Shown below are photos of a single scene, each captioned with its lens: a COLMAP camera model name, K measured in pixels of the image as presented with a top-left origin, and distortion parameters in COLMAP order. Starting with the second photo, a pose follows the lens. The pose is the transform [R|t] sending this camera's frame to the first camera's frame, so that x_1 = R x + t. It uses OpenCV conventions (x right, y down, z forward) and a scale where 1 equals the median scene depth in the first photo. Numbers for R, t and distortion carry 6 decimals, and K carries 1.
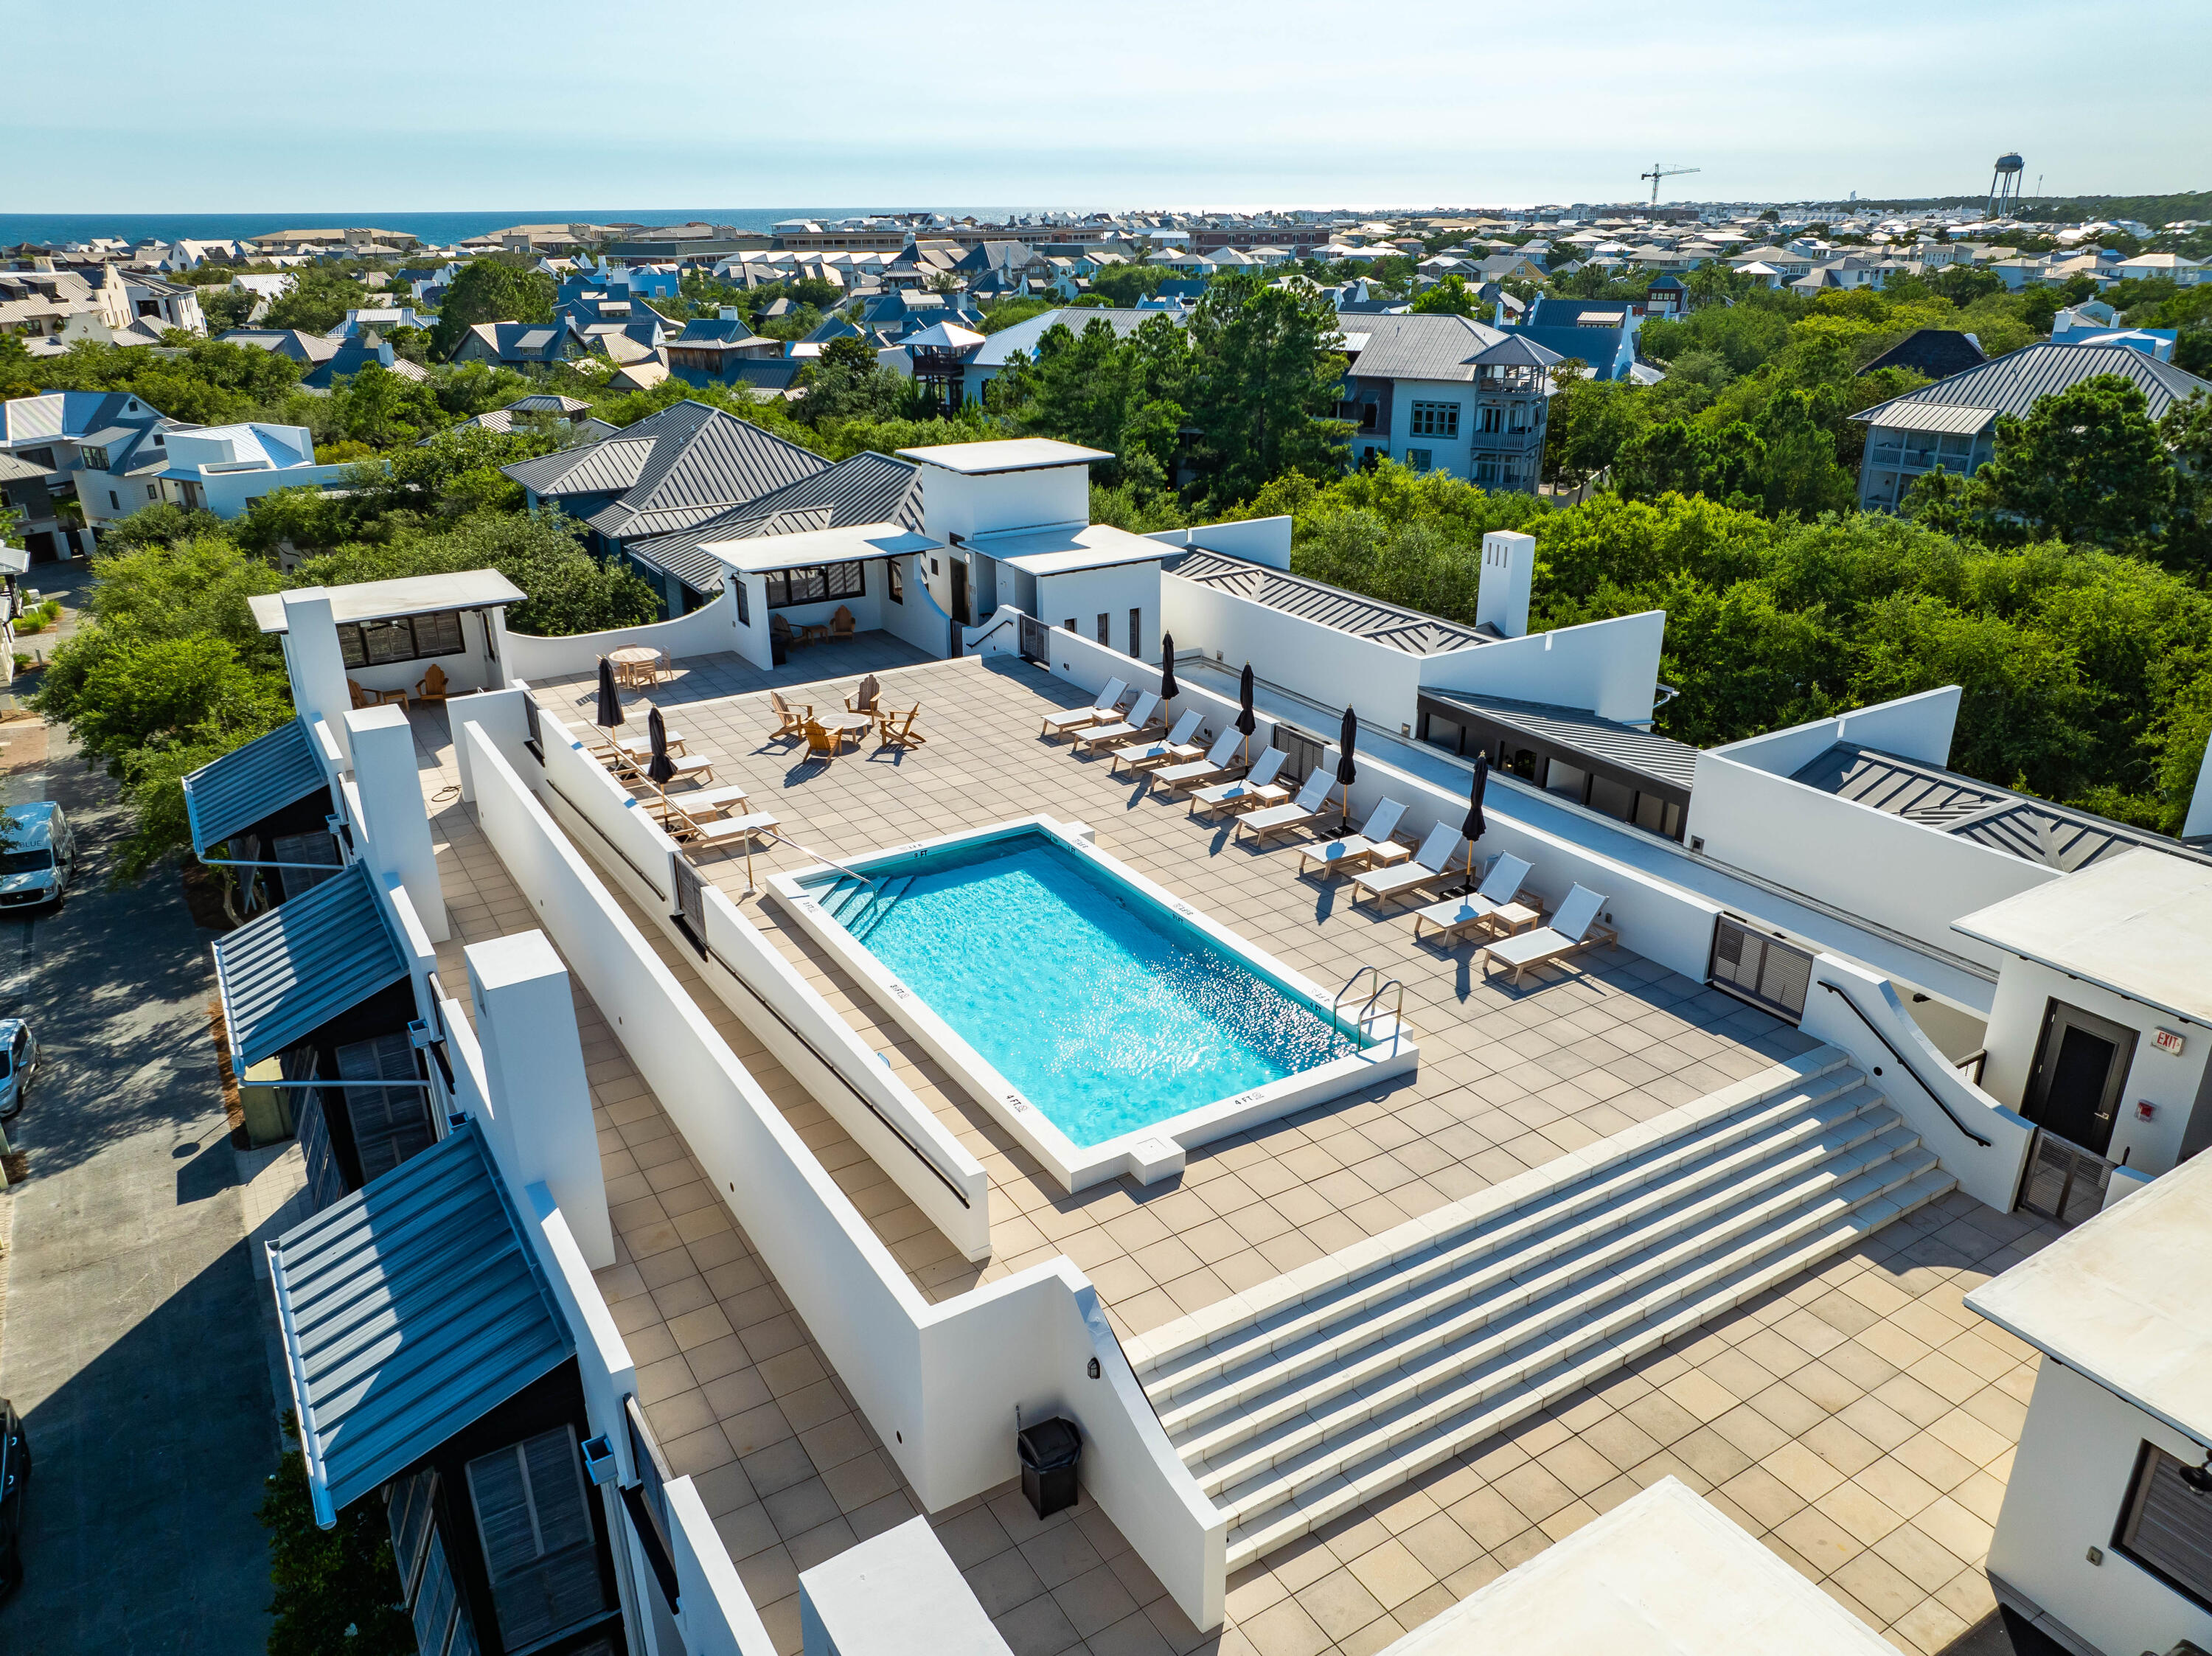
lens RADIAL K [[1544.4, 0, 1106.0], [0, 1544.4, 828.0], [0, 0, 1]] dist [-0.003529, 0.000501]
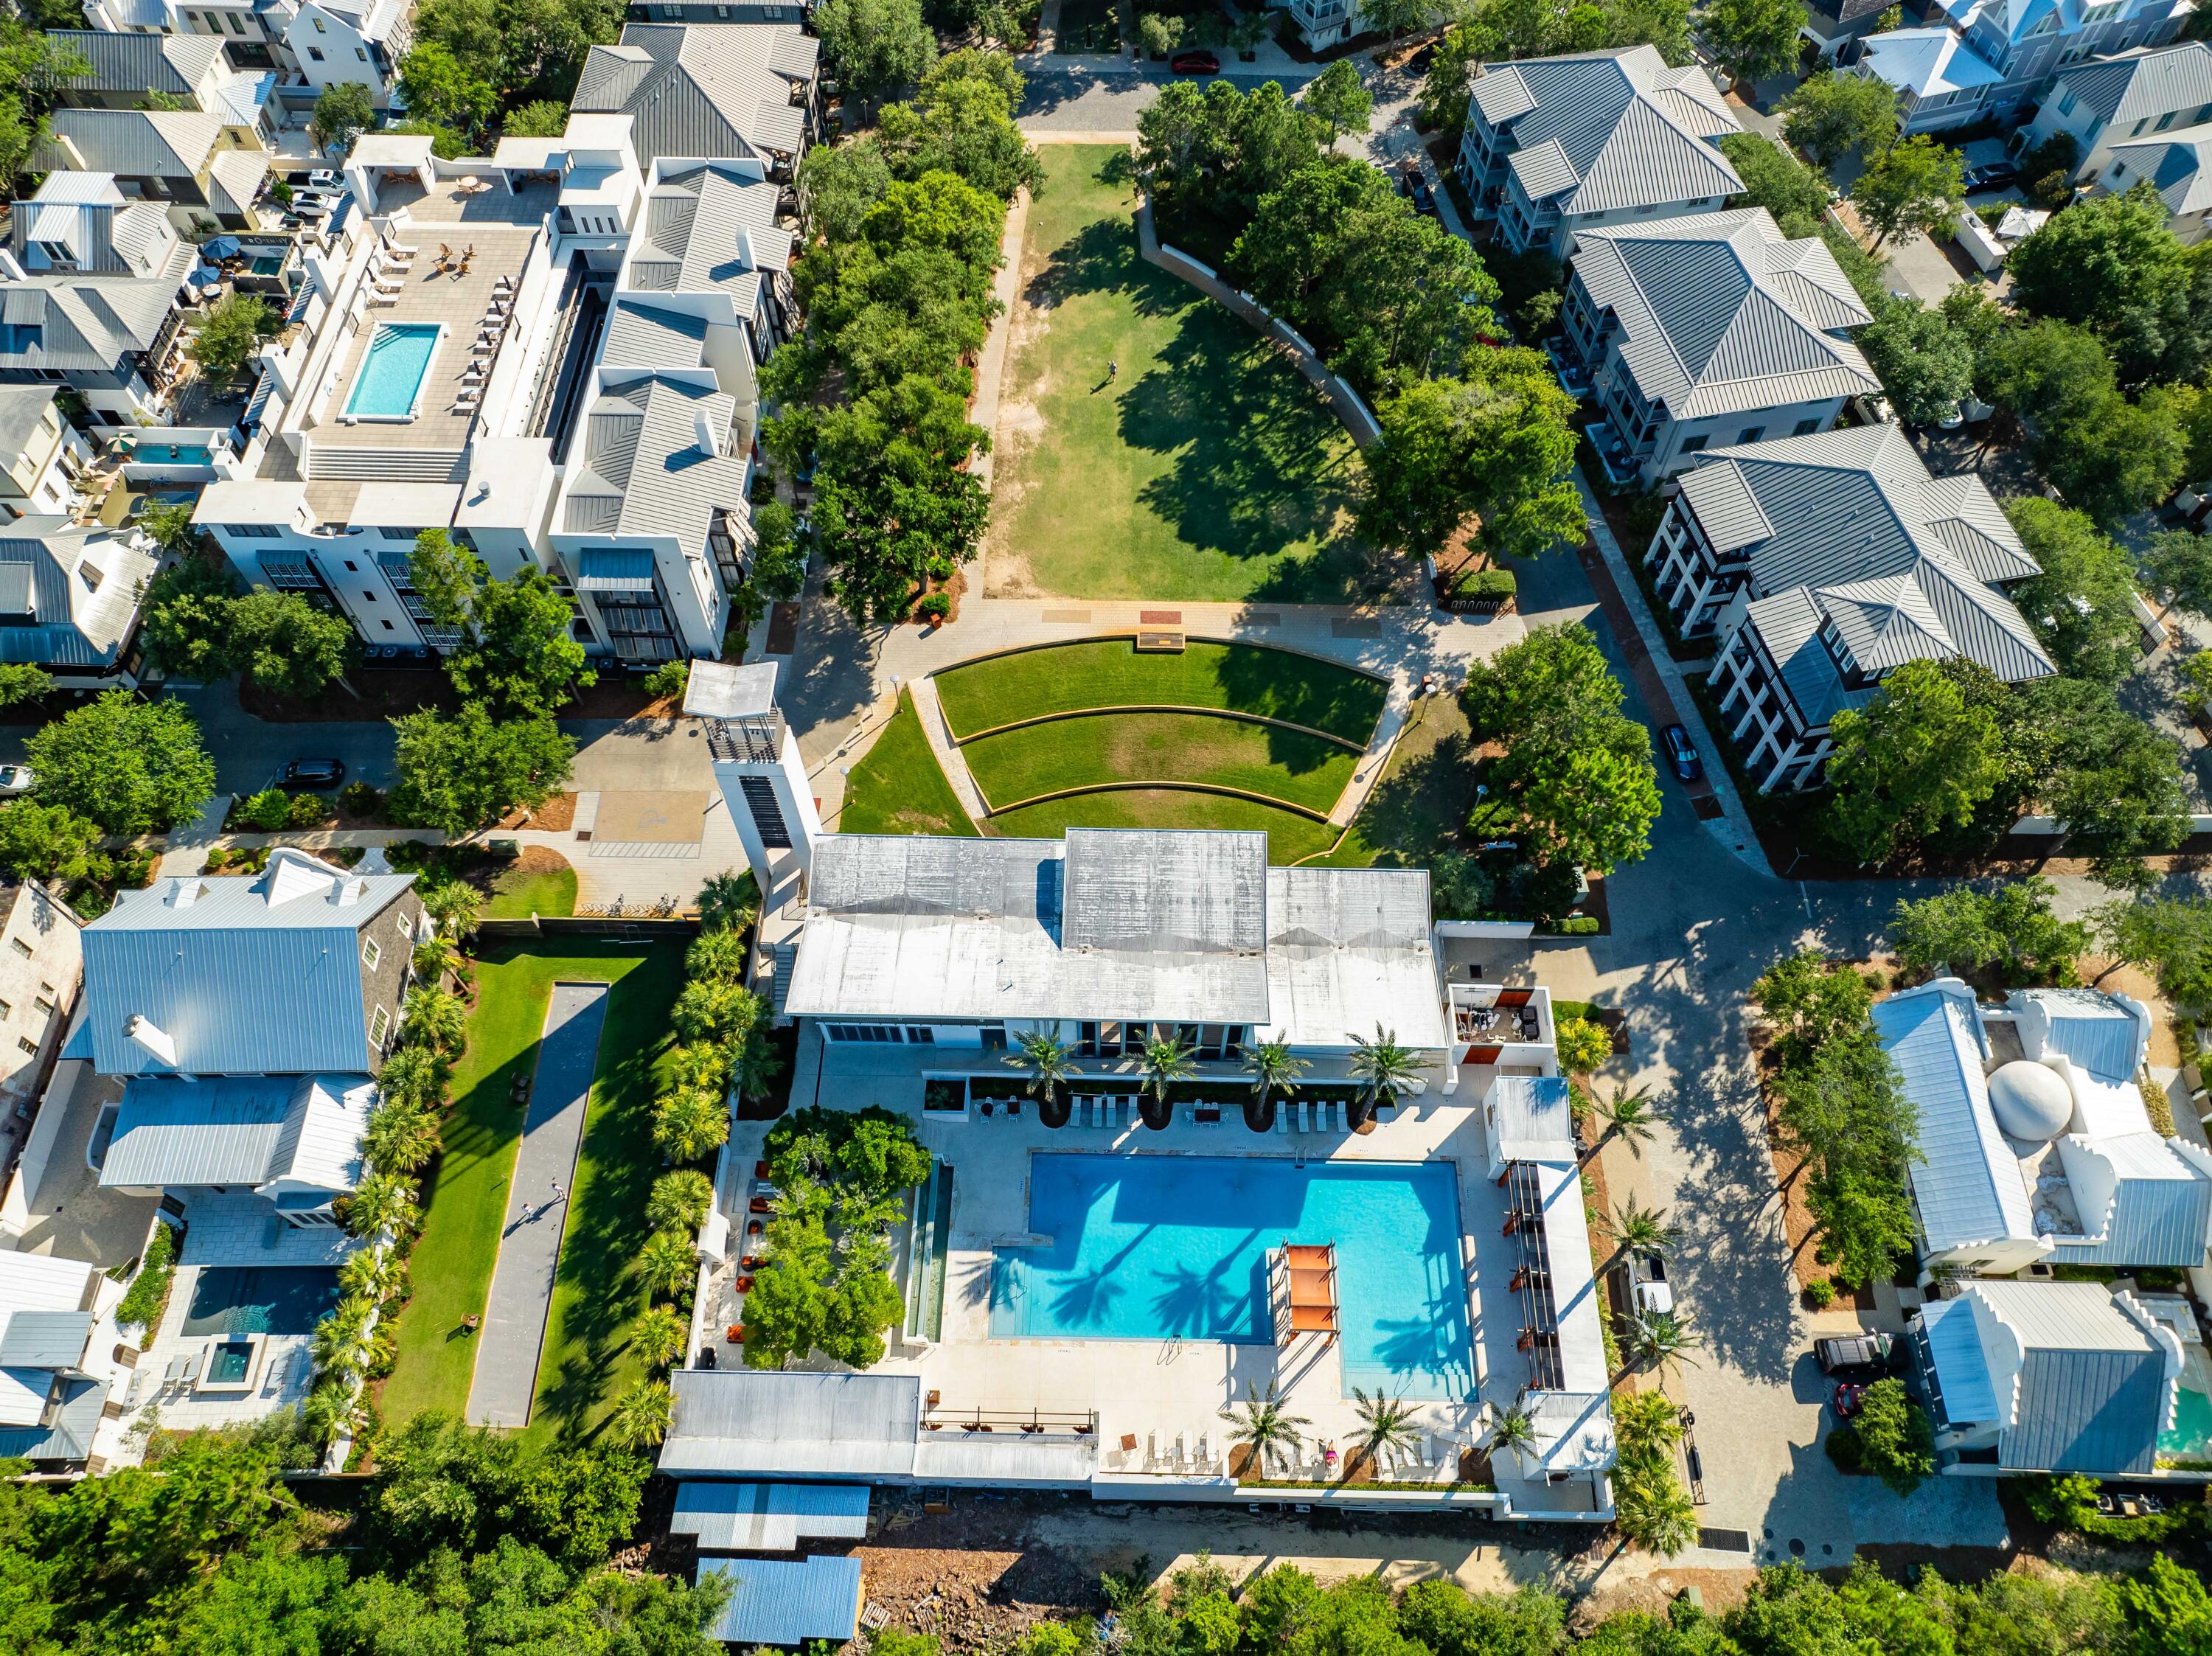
lens RADIAL K [[1533.6, 0, 1106.0], [0, 1533.6, 828.0], [0, 0, 1]] dist [-0.002757, 0.002977]
pose [[0.839503, 0.471700, -0.269693, 2.689762], [-0.215995, 0.745155, 0.630943, -1.662648], [0.498579, -0.471426, 0.727445, -1.452748]]
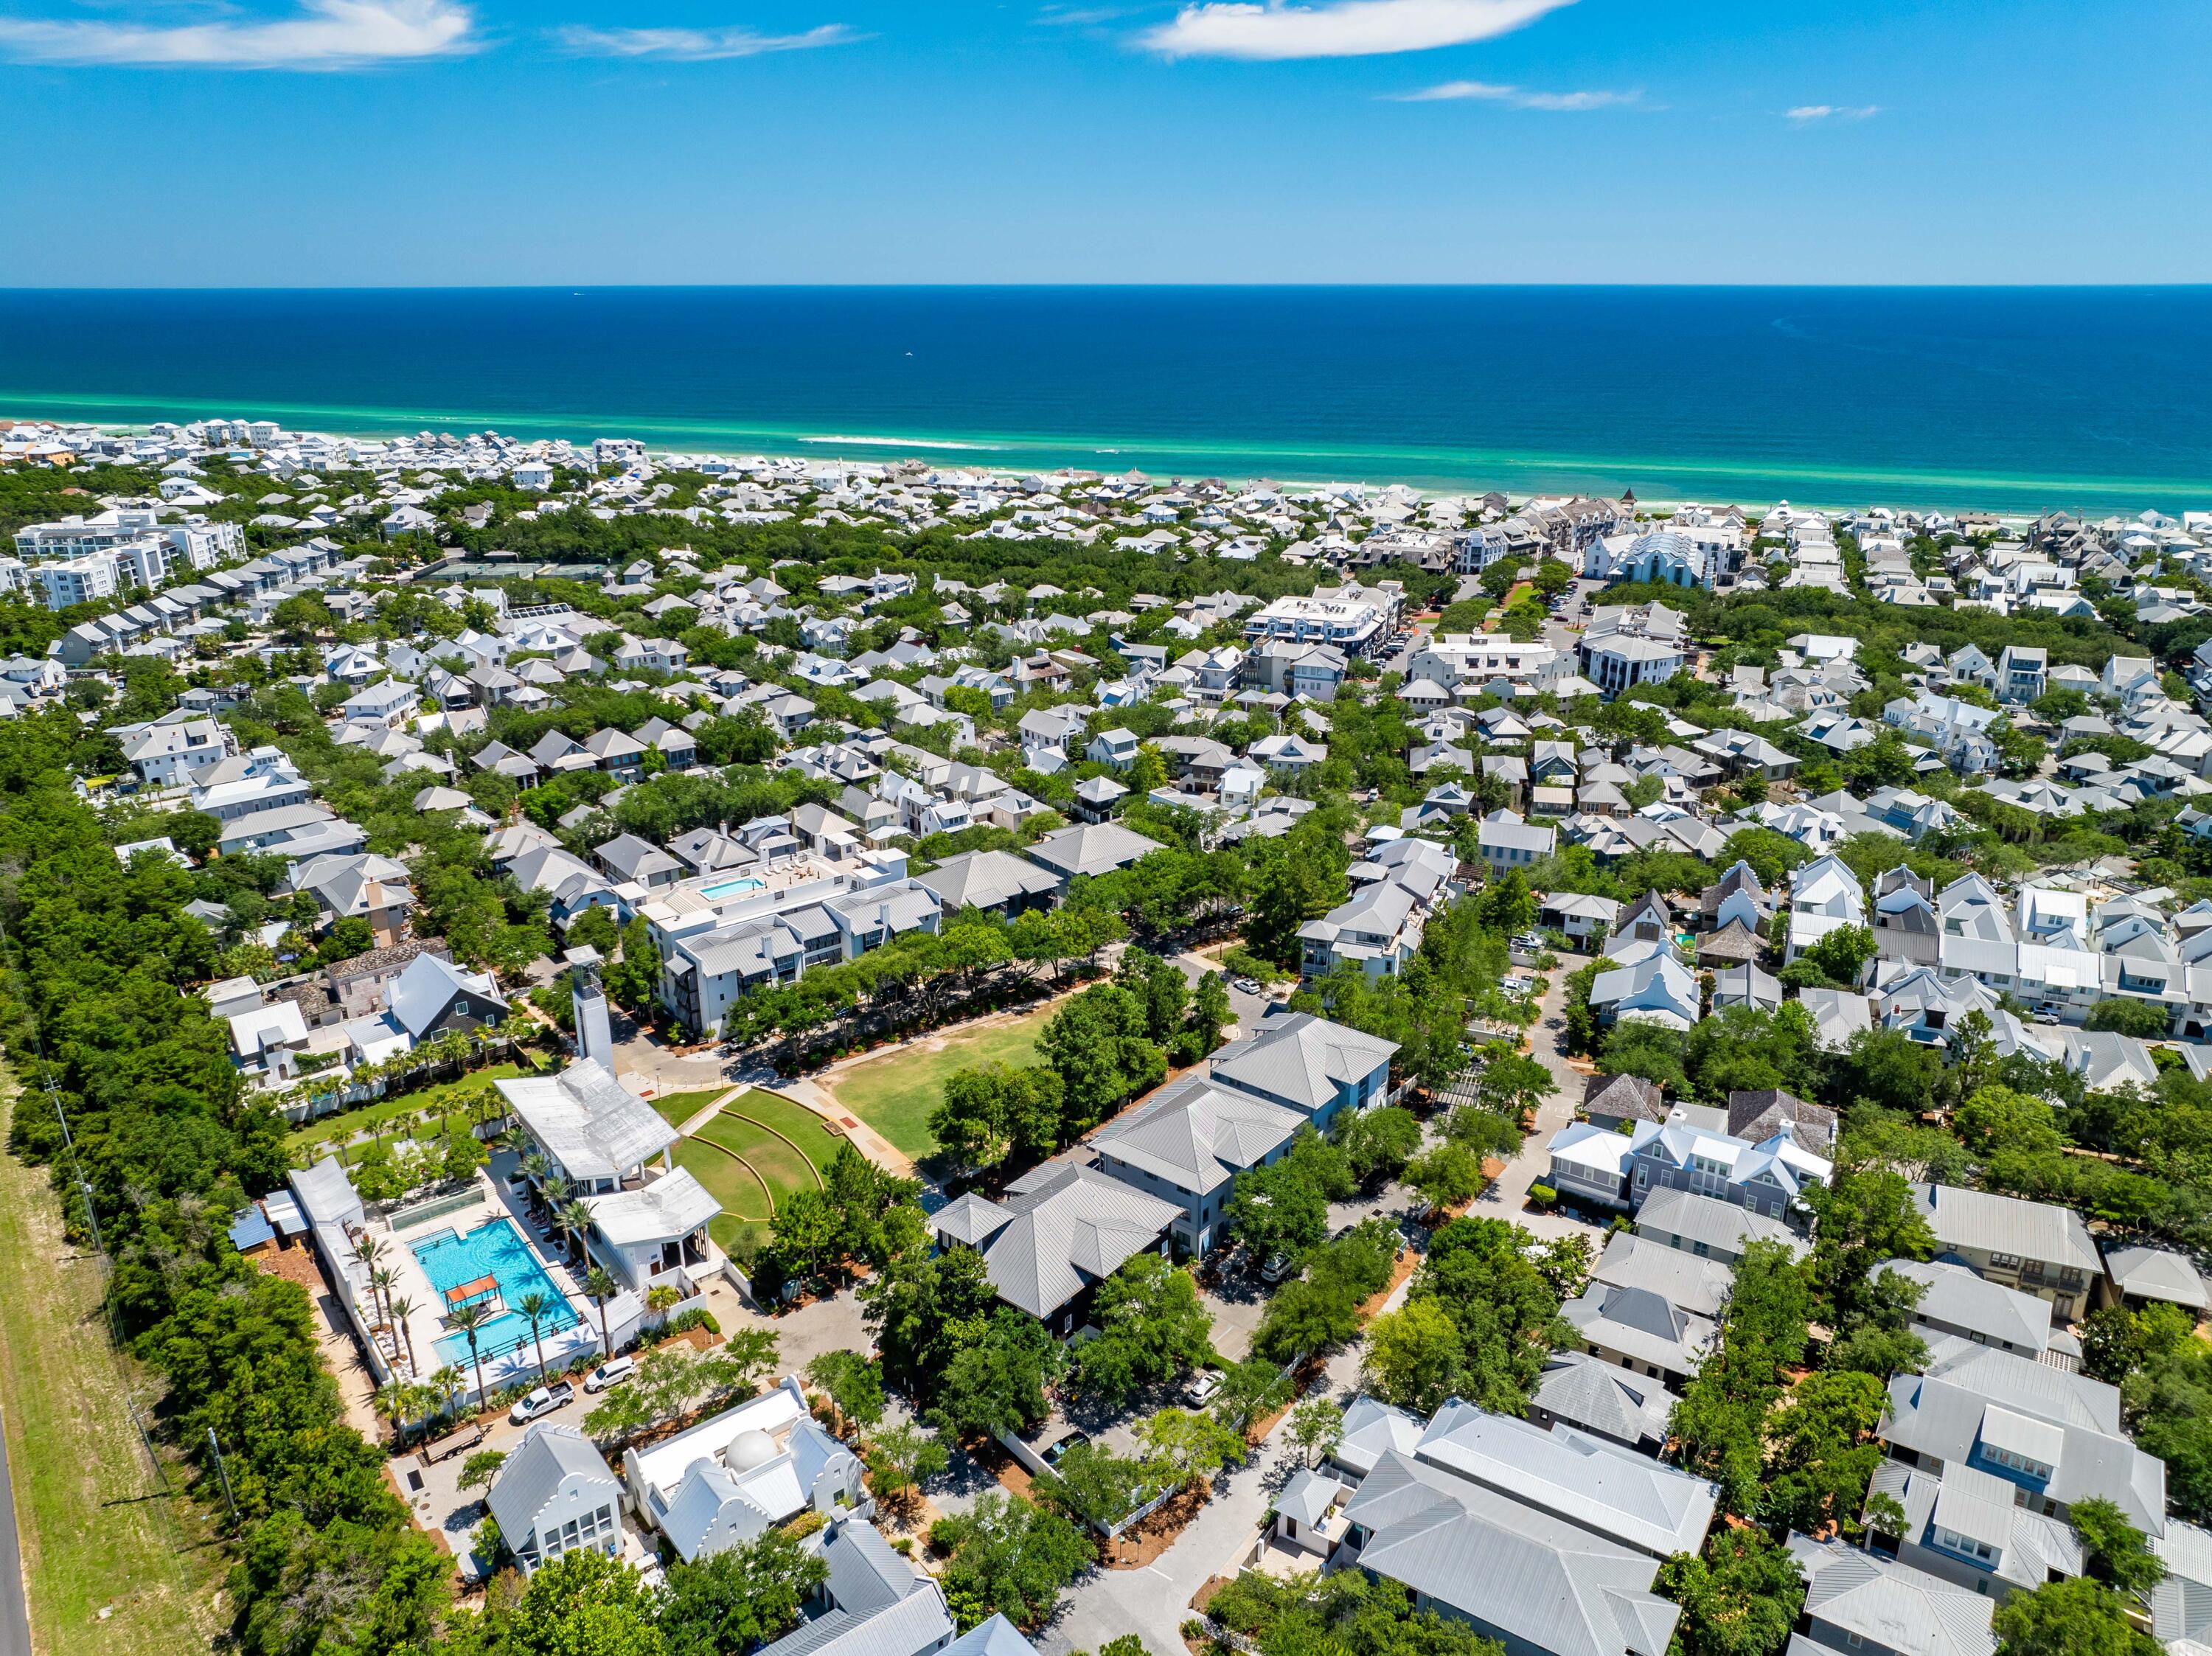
lens RADIAL K [[1533.0, 0, 1106.0], [0, 1533.0, 828.0], [0, 0, 1]] dist [-0.004184, -0.004403]
pose [[0.120463, 0.347791, -0.929801, 6.988143], [-0.376168, 0.882766, 0.281462, -2.962031], [0.918687, 0.315856, 0.237168, 0.513610]]
